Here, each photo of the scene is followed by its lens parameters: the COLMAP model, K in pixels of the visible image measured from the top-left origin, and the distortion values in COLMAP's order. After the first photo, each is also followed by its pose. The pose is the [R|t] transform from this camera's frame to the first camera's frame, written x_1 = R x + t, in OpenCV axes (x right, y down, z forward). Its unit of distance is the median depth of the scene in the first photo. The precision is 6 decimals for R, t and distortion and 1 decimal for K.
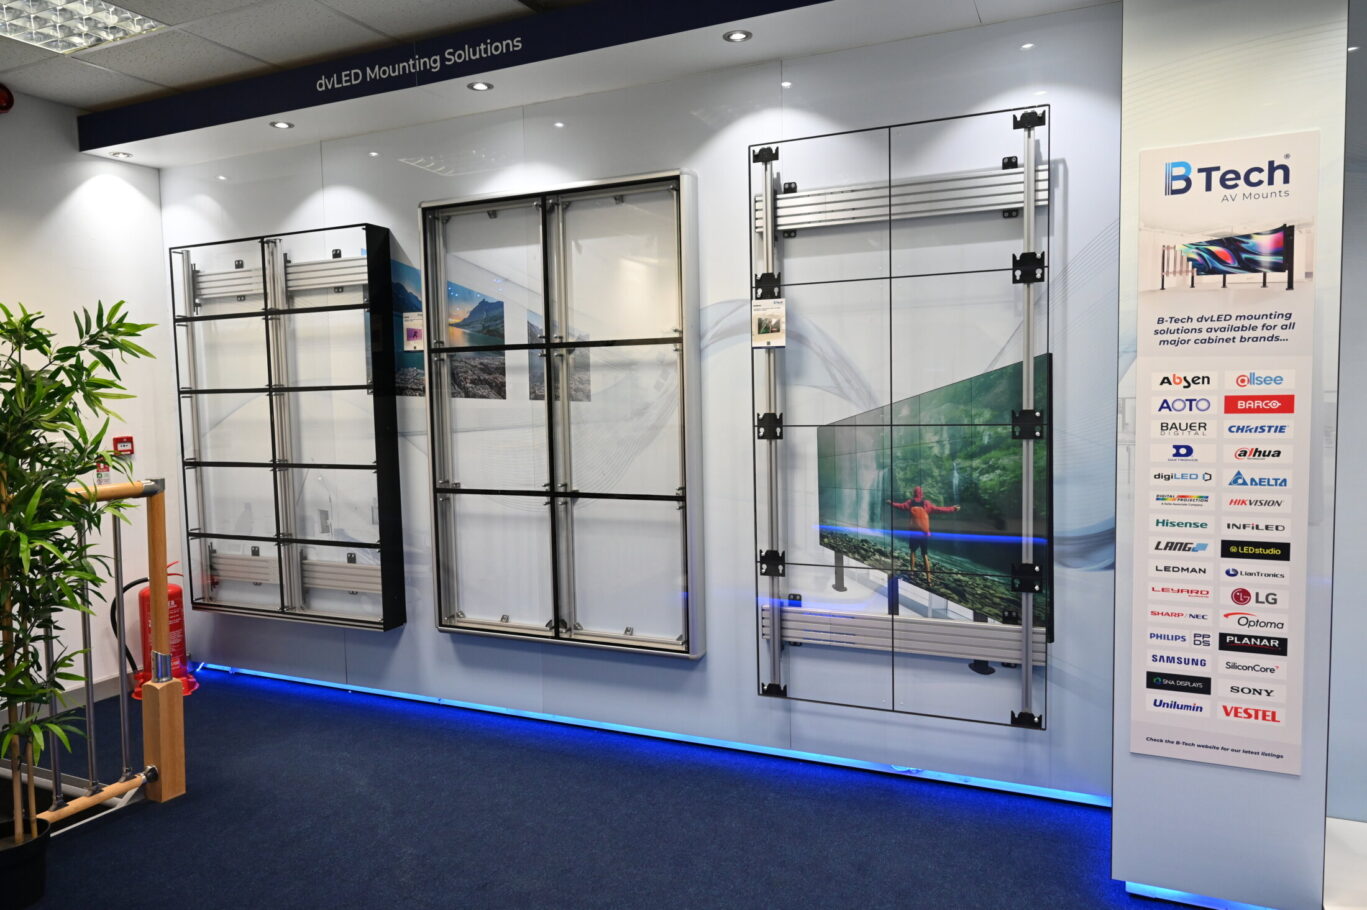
lens RADIAL K [[916.9, 0, 682.0], [0, 916.9, 460.3], [0, 0, 1]] dist [-0.000222, -0.001411]
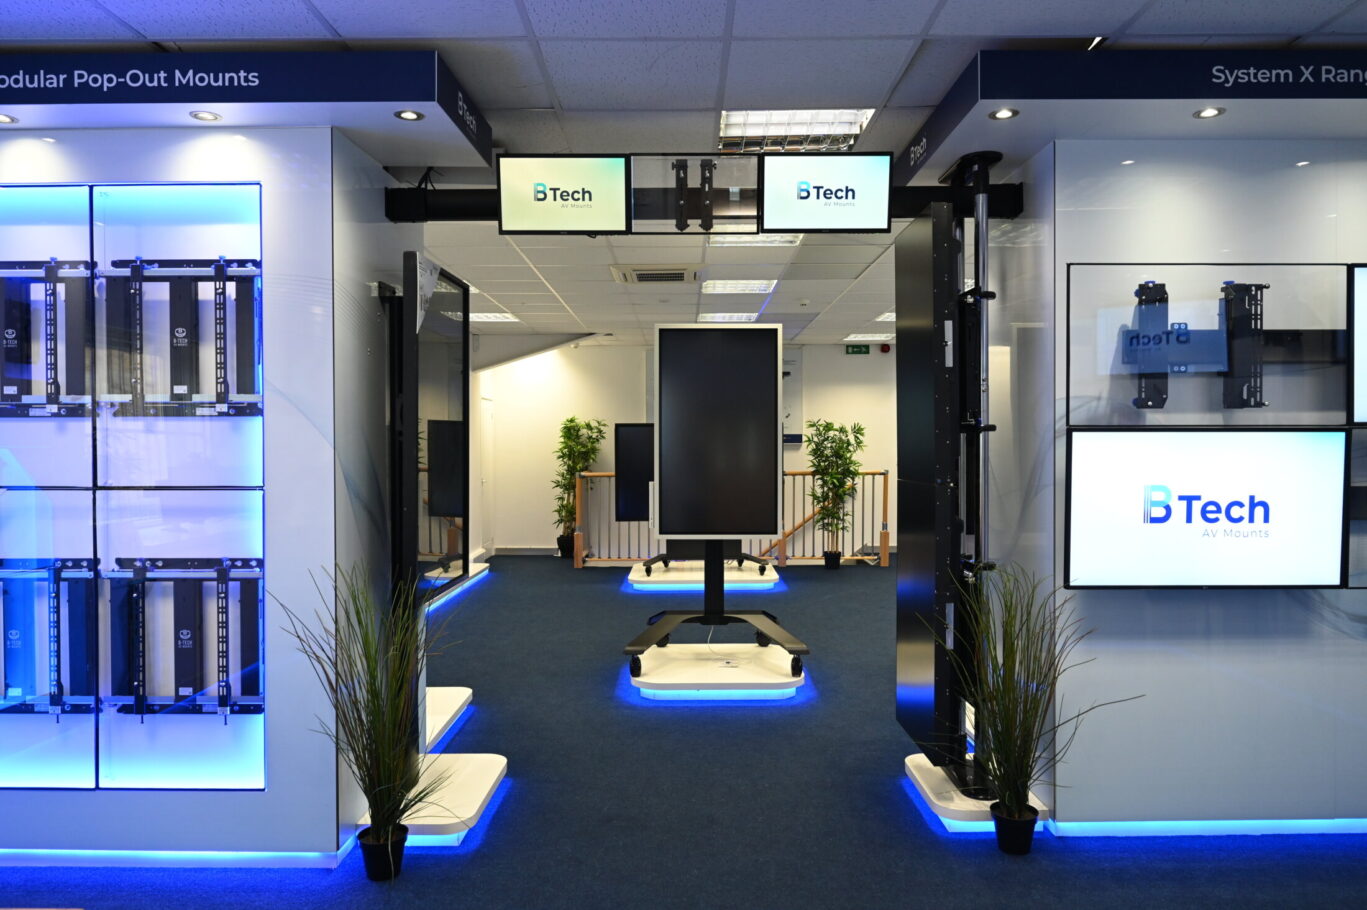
lens RADIAL K [[916.9, 0, 685.7], [0, 916.9, 453.1], [0, 0, 1]] dist [-0.000222, -0.001411]
pose [[0.415701, 0.028768, -0.909046, 2.180525], [-0.071835, 0.997416, -0.001285, 0.015023], [0.906660, 0.065836, 0.416694, -1.075853]]
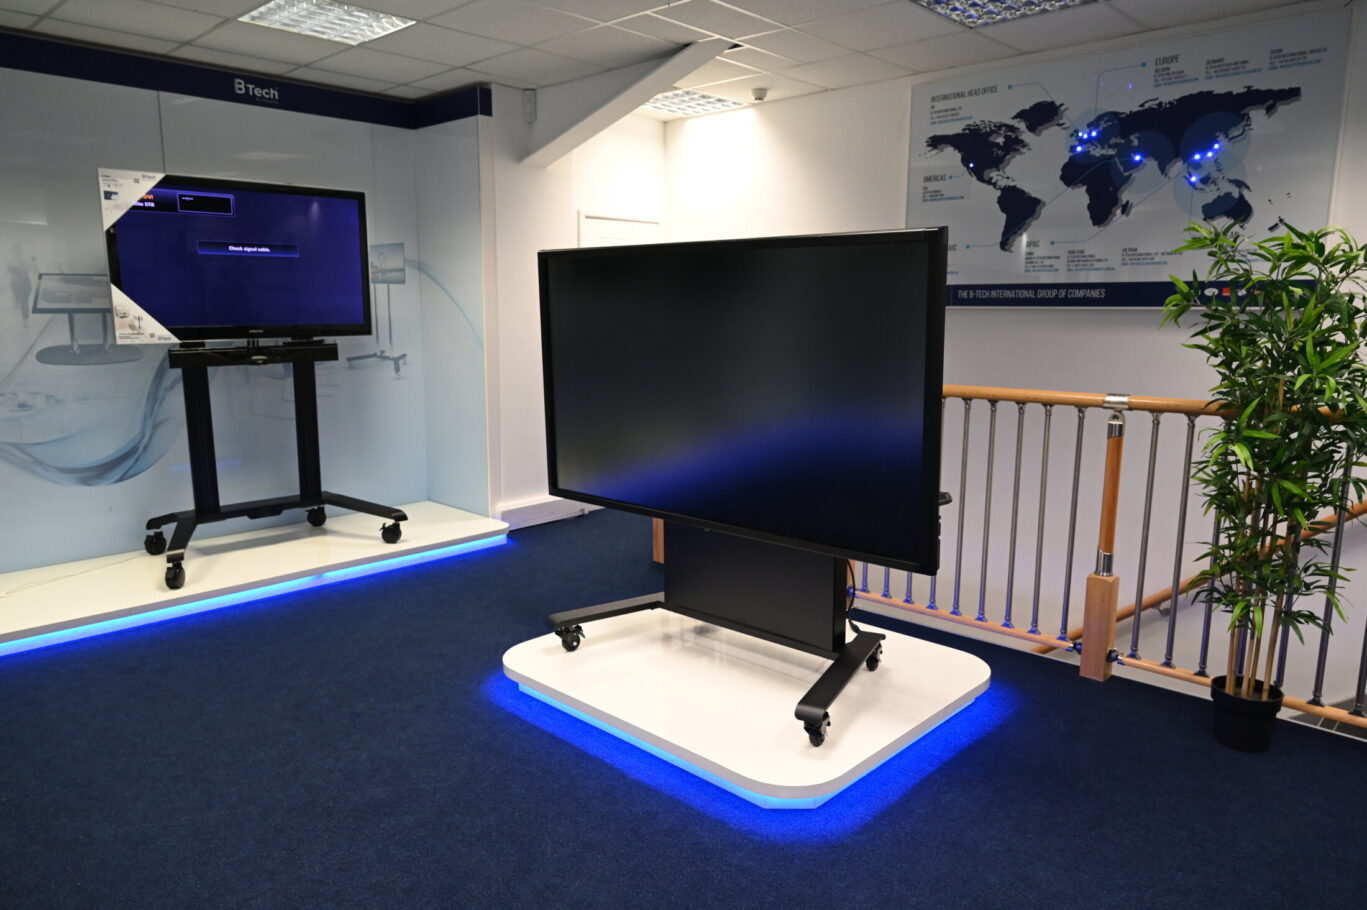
lens RADIAL K [[916.9, 0, 677.9], [0, 916.9, 461.3], [0, 0, 1]] dist [-0.000222, -0.001411]
pose [[-0.326338, 0.178494, -0.928248, 0.446546], [-0.068069, 0.975022, 0.211419, -0.065129], [0.942799, 0.132179, -0.306037, 0.507068]]
